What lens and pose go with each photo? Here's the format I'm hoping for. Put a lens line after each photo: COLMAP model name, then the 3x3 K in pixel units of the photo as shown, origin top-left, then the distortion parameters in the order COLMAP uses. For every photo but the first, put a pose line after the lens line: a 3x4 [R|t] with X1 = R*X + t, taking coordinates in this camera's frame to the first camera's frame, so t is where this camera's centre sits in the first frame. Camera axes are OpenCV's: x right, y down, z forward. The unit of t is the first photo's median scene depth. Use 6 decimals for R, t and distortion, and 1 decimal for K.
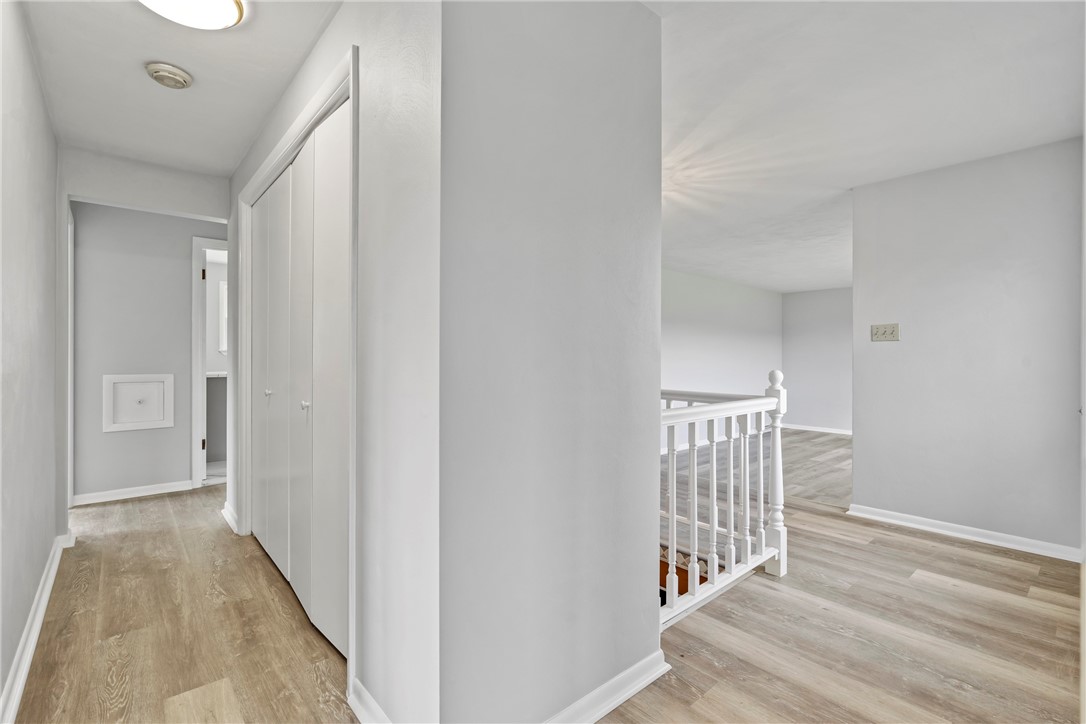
lens RADIAL K [[490.9, 0, 541.0], [0, 490.9, 358.9], [0, 0, 1]] dist [-0.007142, 0.003231]
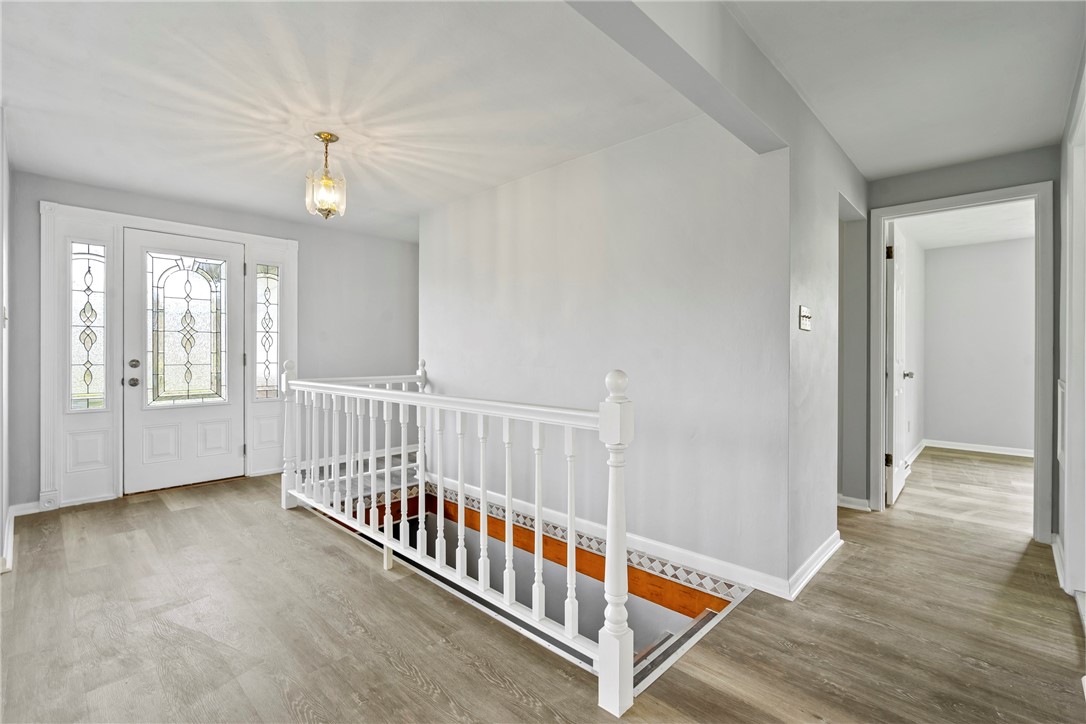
lens RADIAL K [[490.9, 0, 536.4], [0, 490.9, 352.8], [0, 0, 1]] dist [-0.007142, 0.003231]
pose [[-0.996291, -0.002316, -0.086011, -0.085752], [-0.002470, 0.999996, 0.001680, -0.001646], [0.086007, 0.001886, -0.996293, 2.181911]]
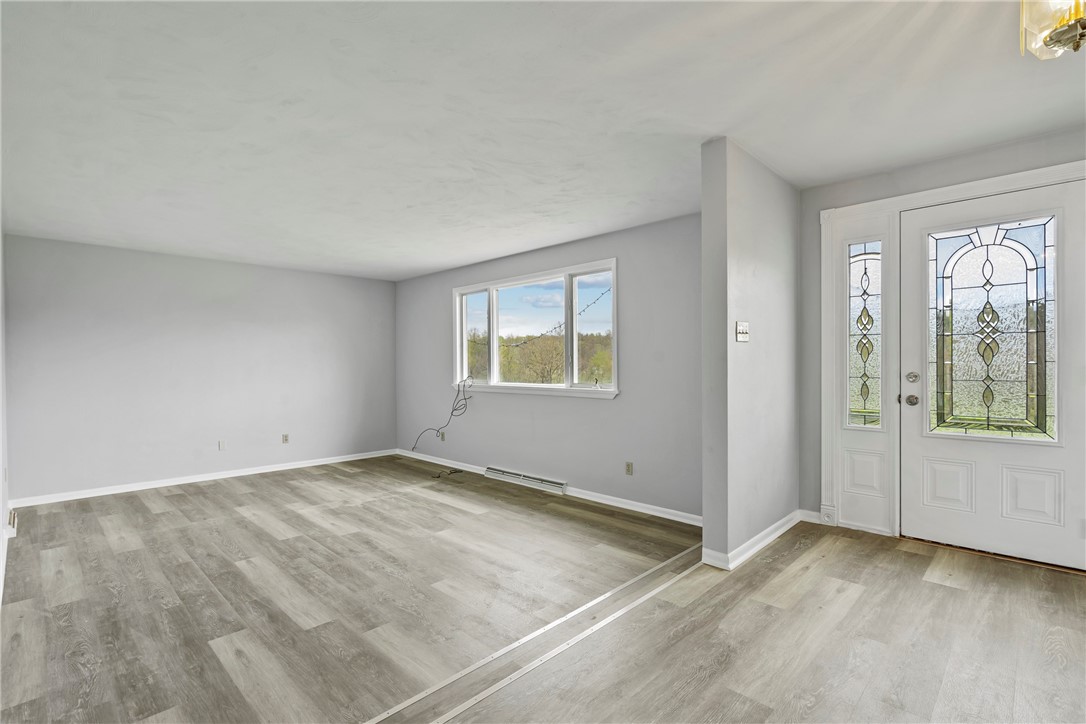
lens RADIAL K [[490.9, 0, 547.8], [0, 490.9, 371.3], [0, 0, 1]] dist [-0.007142, 0.003231]
pose [[-0.083311, -0.010154, 0.996472, -0.114190], [0.002811, 0.999942, 0.010424, 0.005884], [-0.996520, 0.003670, -0.083277, 1.652332]]
